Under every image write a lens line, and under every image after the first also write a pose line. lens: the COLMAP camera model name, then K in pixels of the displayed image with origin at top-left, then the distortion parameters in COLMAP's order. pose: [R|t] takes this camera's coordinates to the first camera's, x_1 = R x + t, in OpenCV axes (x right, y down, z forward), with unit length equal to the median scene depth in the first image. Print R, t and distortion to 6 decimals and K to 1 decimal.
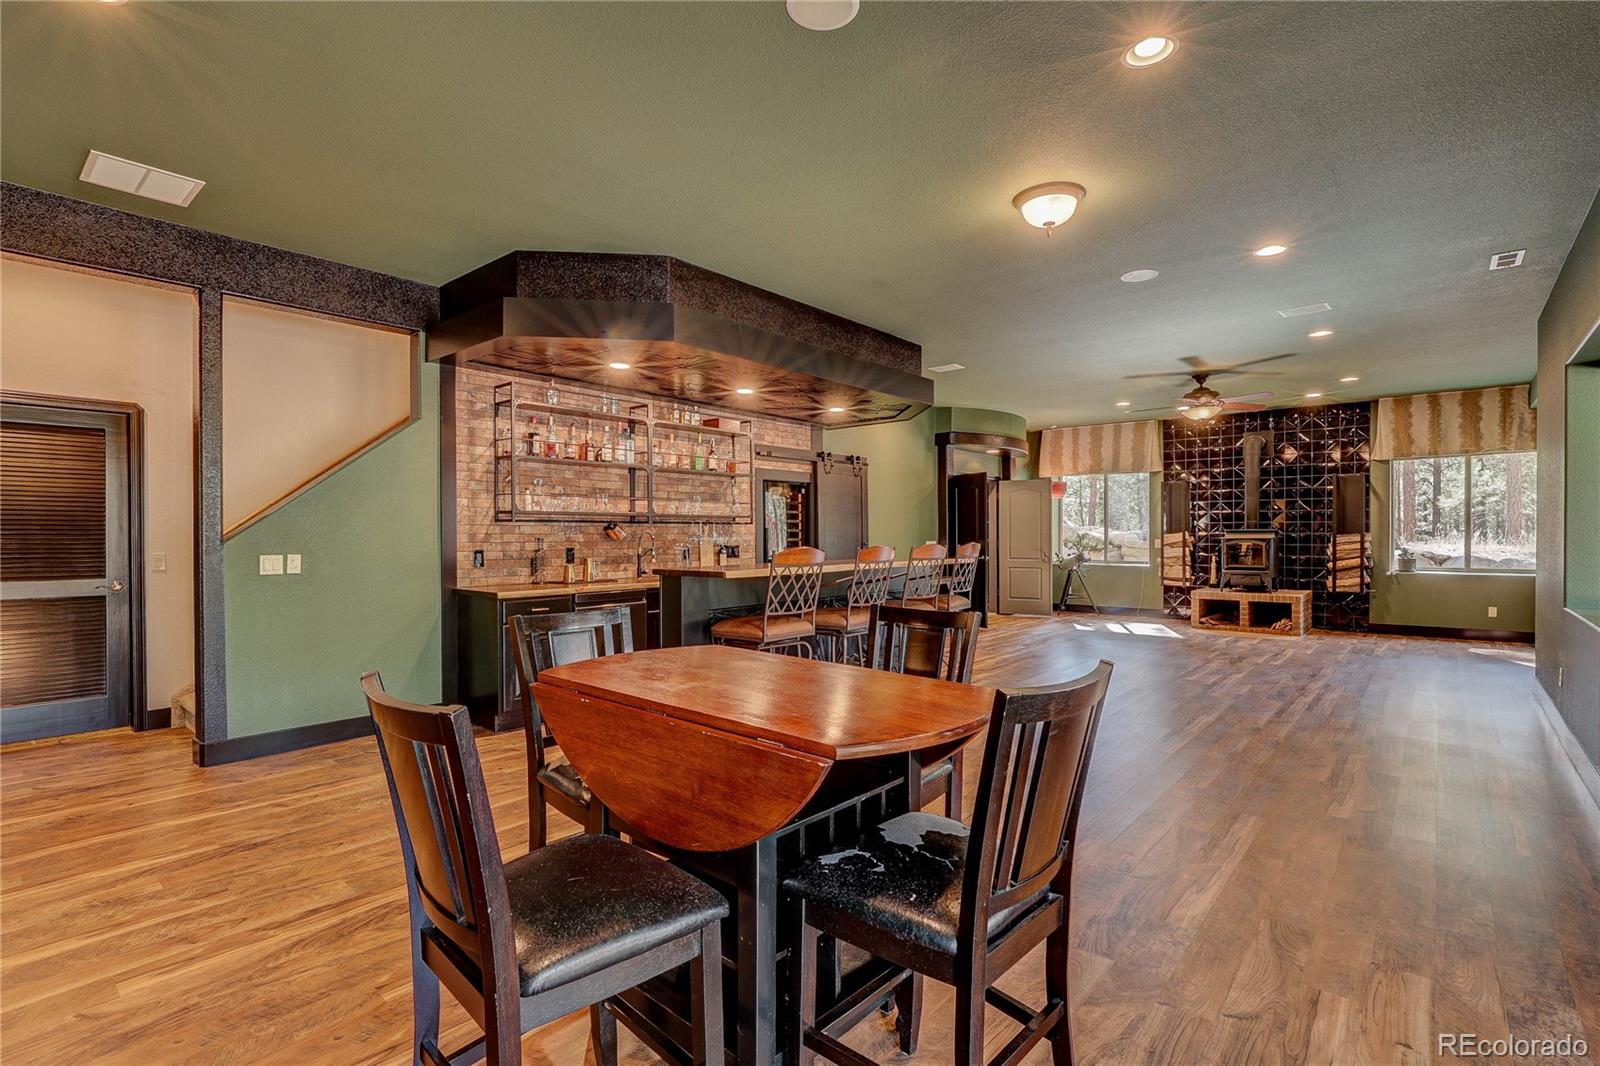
lens RADIAL K [[756.2, 0, 807.6], [0, 756.2, 534.9], [0, 0, 1]] dist [-0.004849, 0.001799]
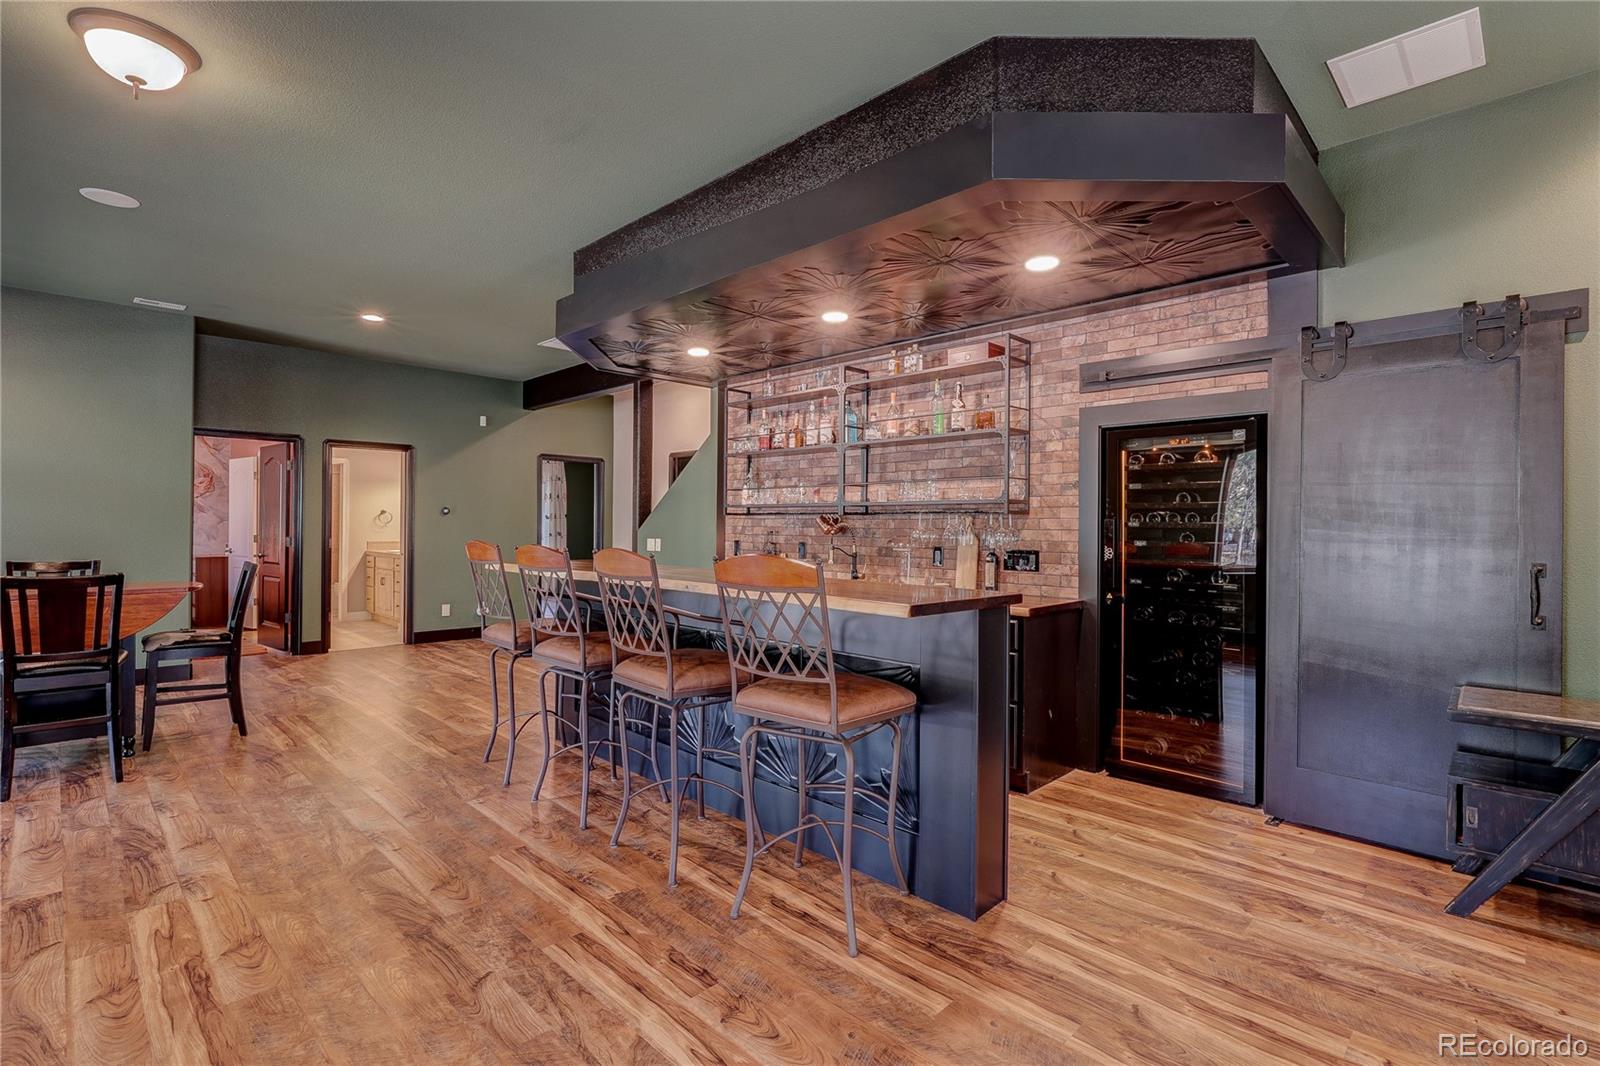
lens RADIAL K [[756.2, 0, 799.5], [0, 756.2, 526.4], [0, 0, 1]] dist [-0.004849, 0.001799]
pose [[-0.081964, 0.009629, -0.996589, 0.526552], [-0.002839, 0.999947, 0.009895, -0.010085], [0.996631, 0.003641, -0.081932, 0.909272]]
